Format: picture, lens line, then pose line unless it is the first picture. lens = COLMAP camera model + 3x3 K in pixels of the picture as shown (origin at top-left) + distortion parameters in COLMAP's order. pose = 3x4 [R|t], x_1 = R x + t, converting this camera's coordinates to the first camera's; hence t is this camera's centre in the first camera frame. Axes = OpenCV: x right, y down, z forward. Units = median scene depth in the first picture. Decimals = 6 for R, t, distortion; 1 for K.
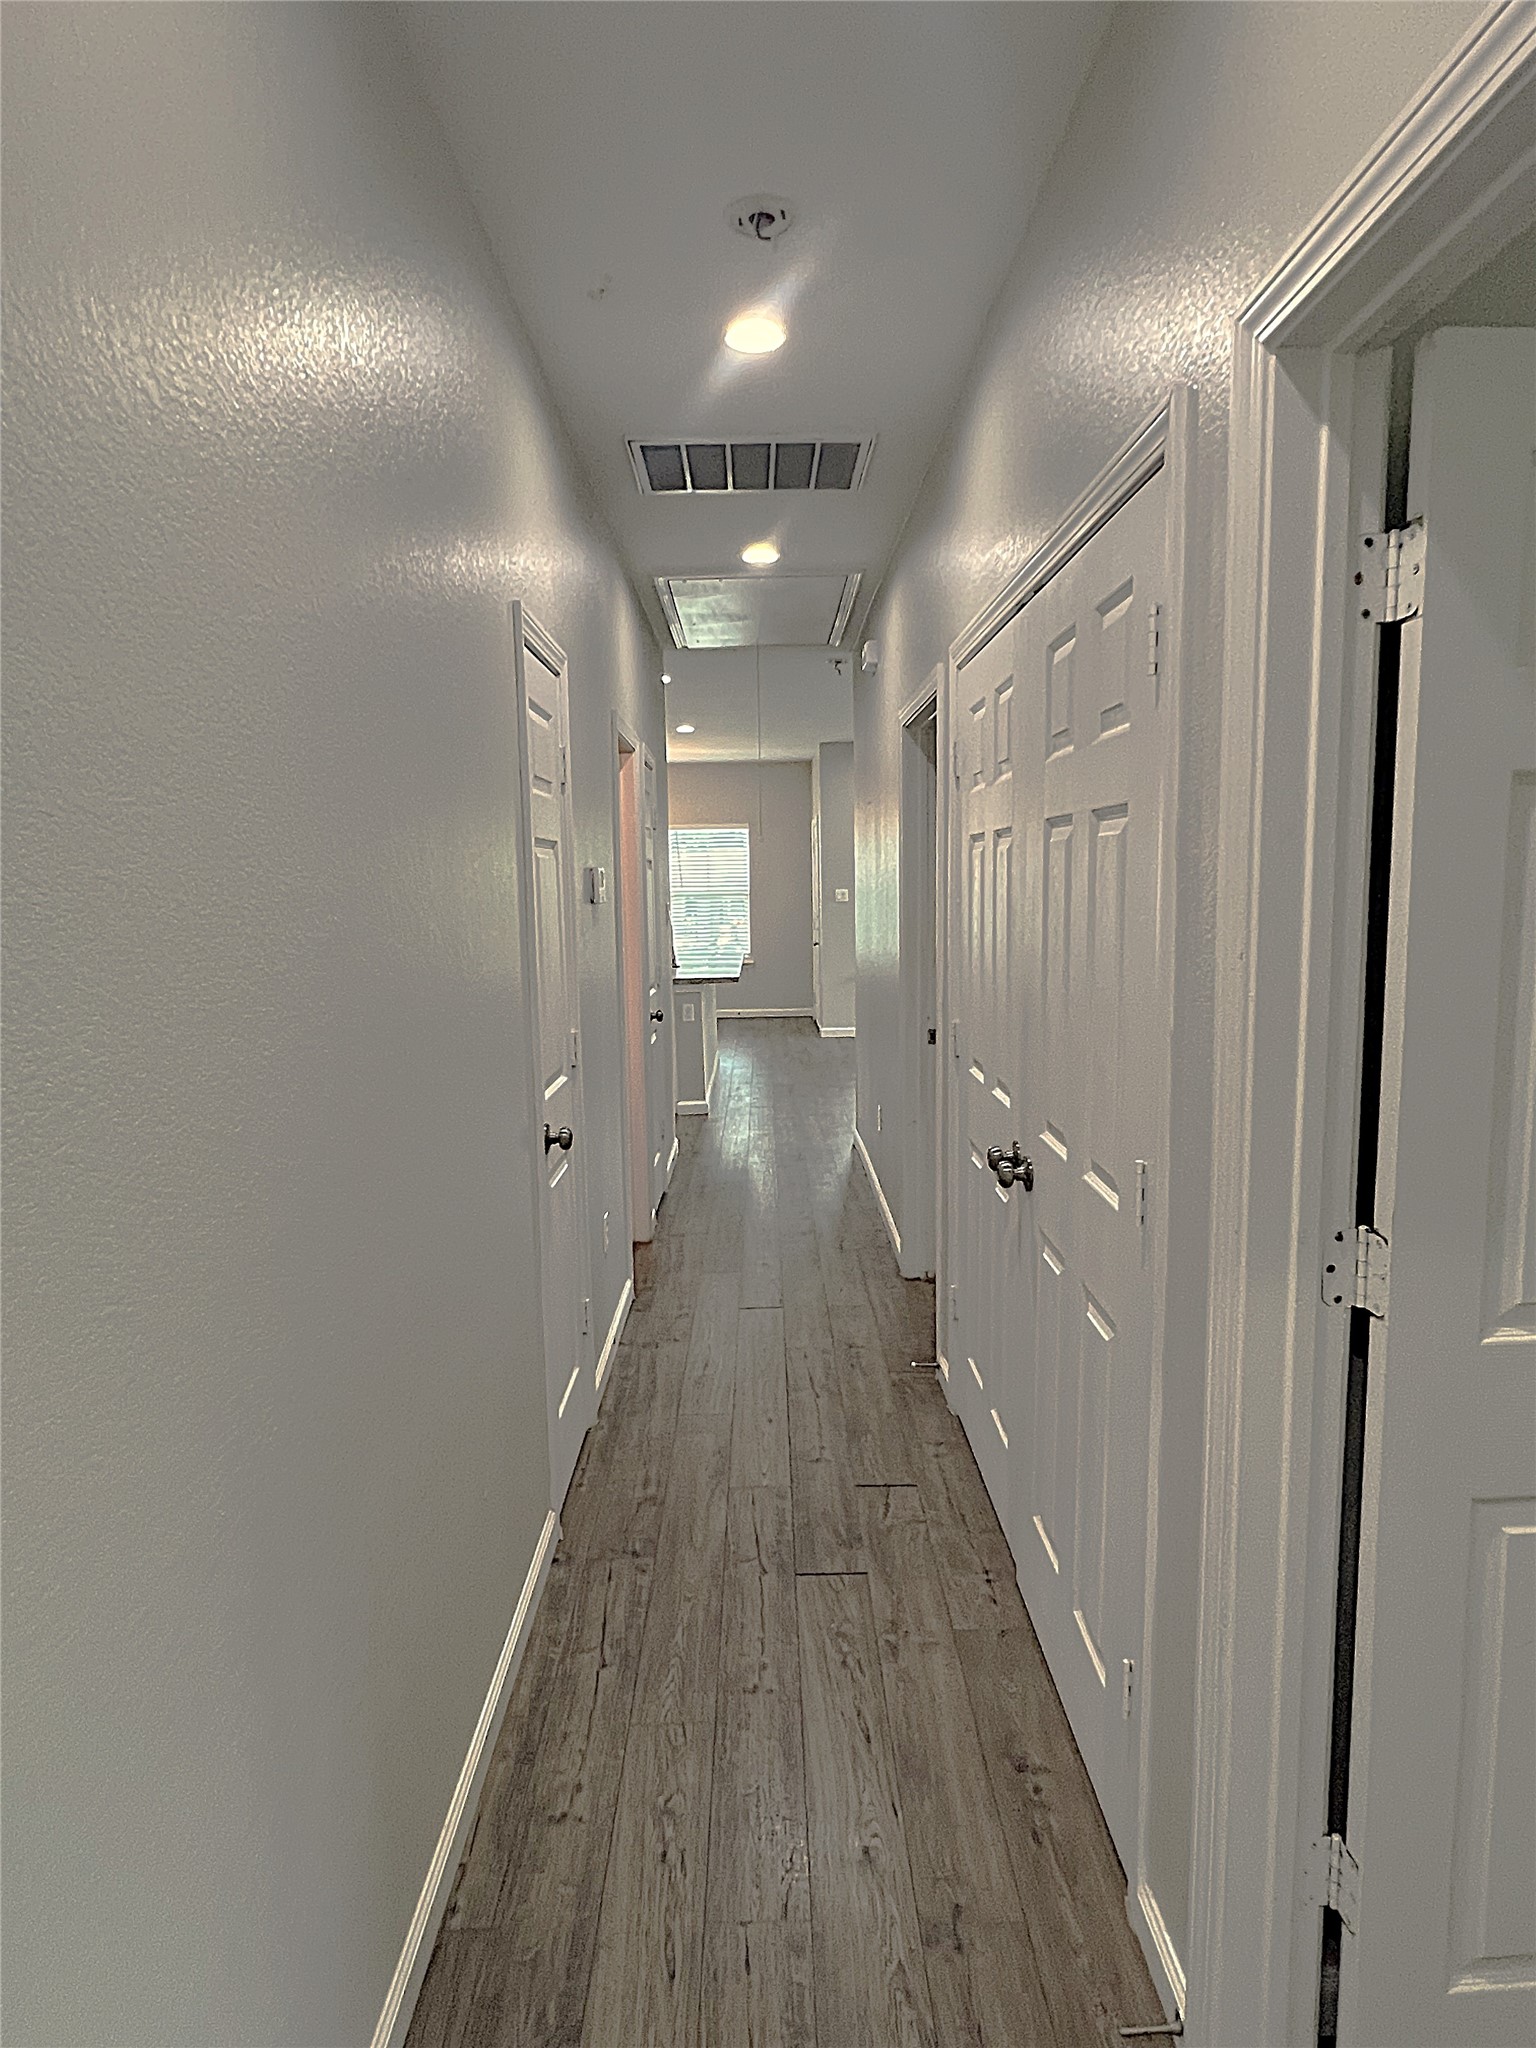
lens RADIAL K [[1162.5, 0, 764.2], [0, 1162.5, 1022.6], [0, 0, 1]] dist [0.005577, 0.000103]
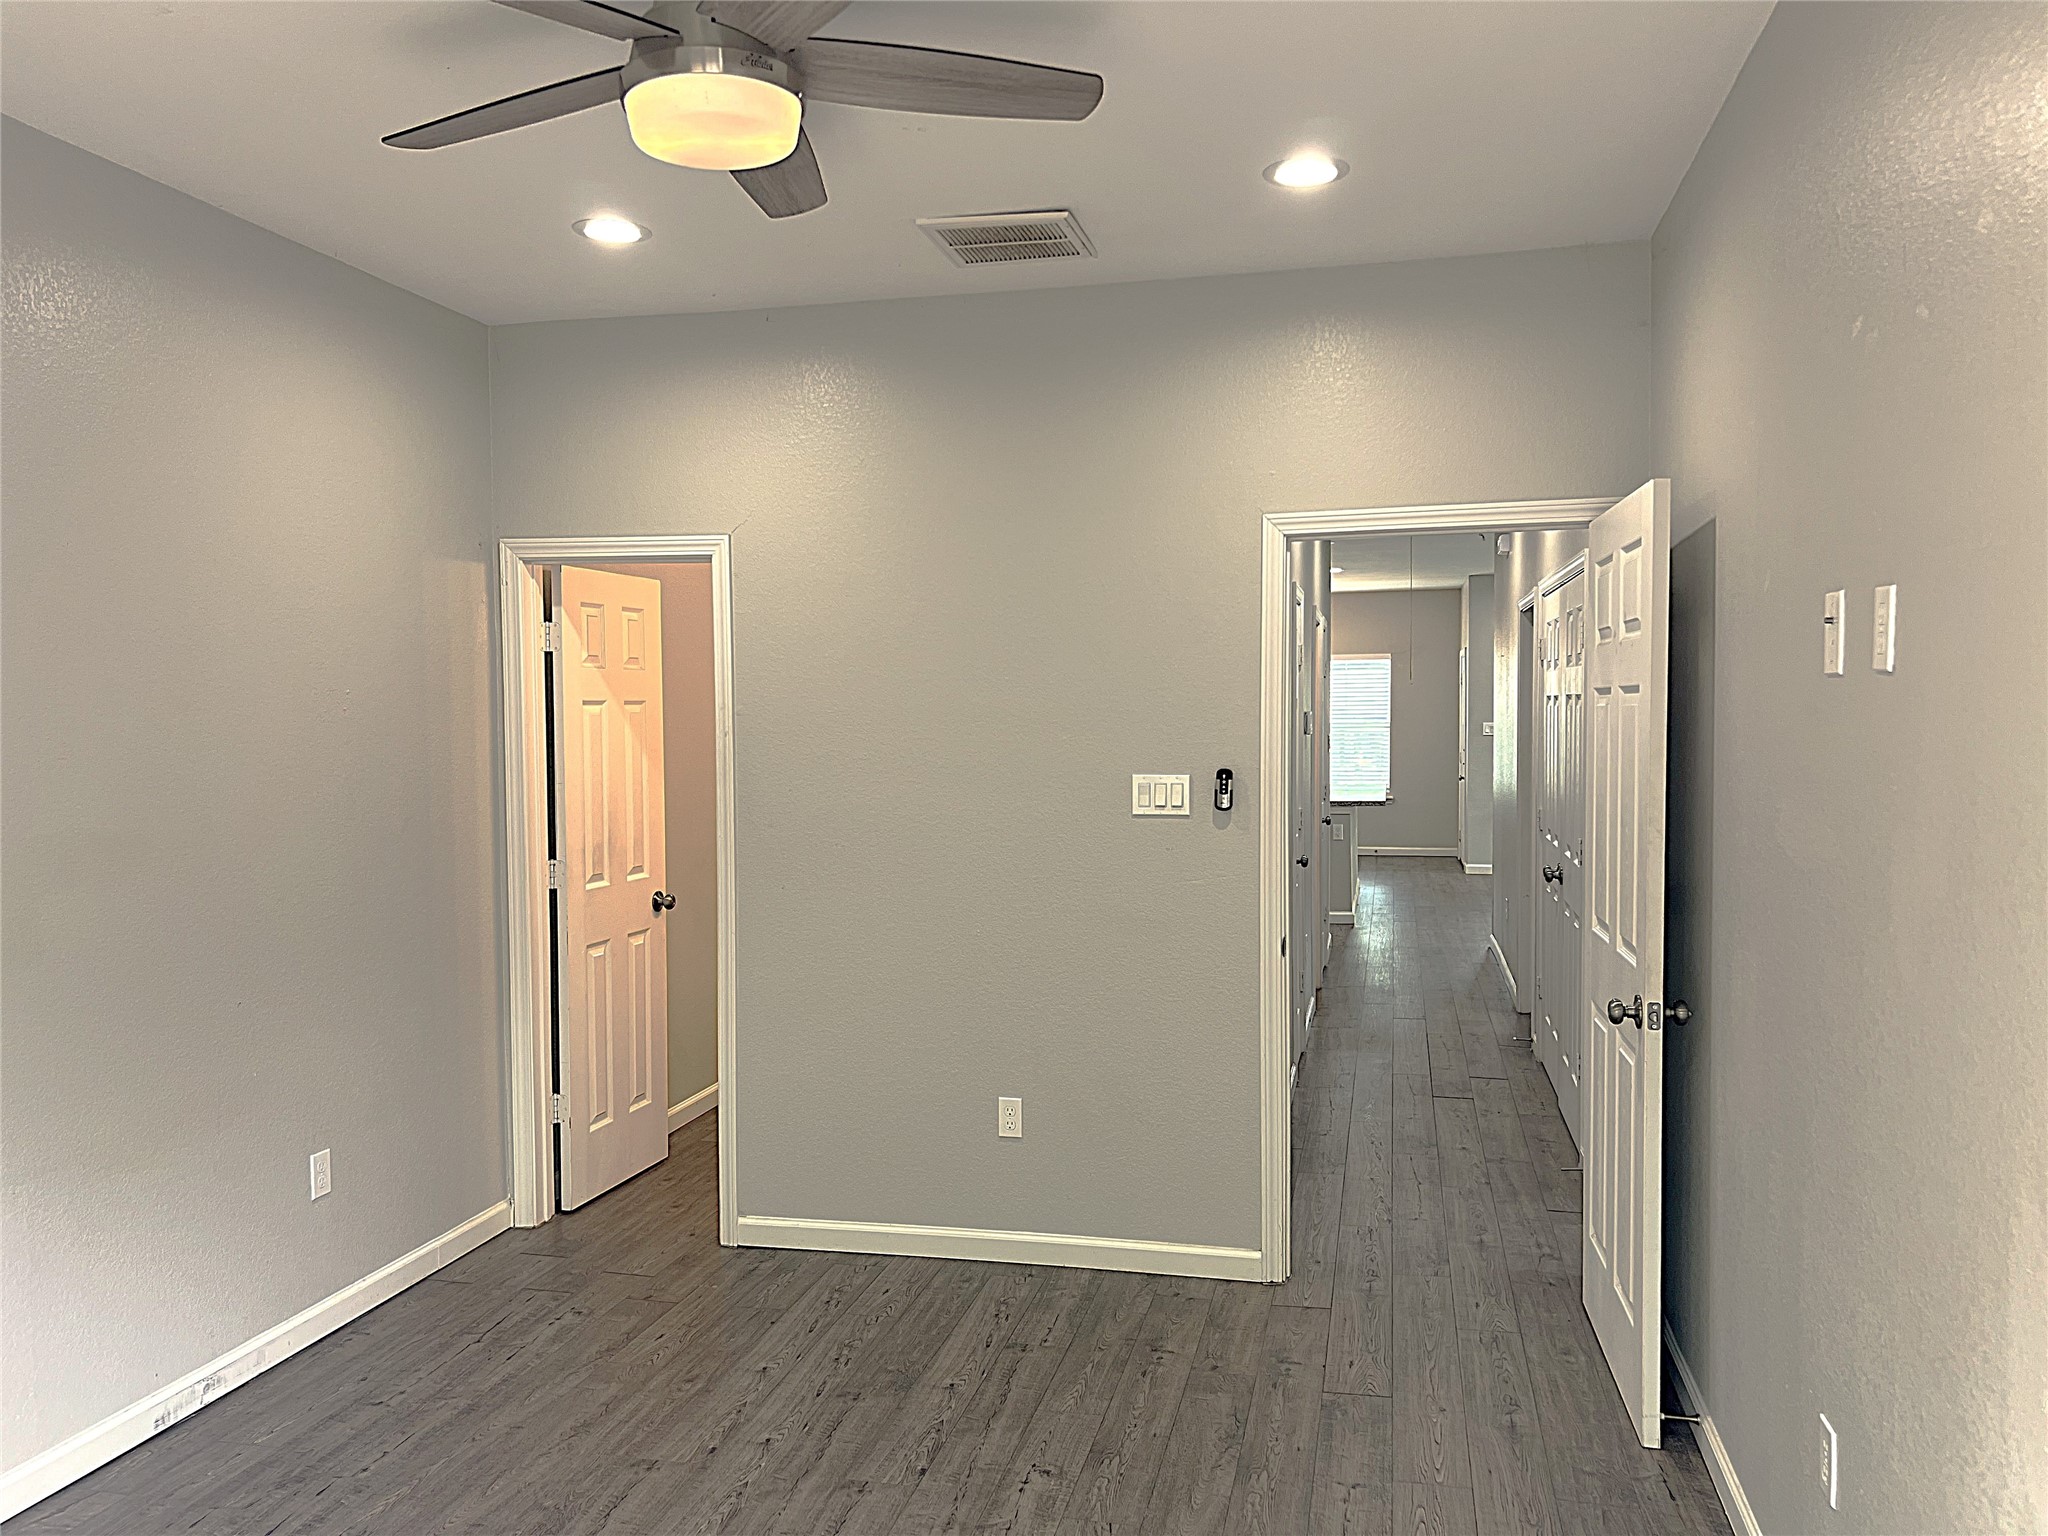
lens RADIAL K [[1554.8, 0, 1018.5], [0, 1554.8, 756.7], [0, 0, 1]] dist [0.066537, -0.066244]
pose [[0.971750, 0.019600, -0.235198, -0.012639], [-0.040051, 0.995787, -0.082490, 0.056498], [0.232590, 0.089580, 0.968441, -0.536730]]
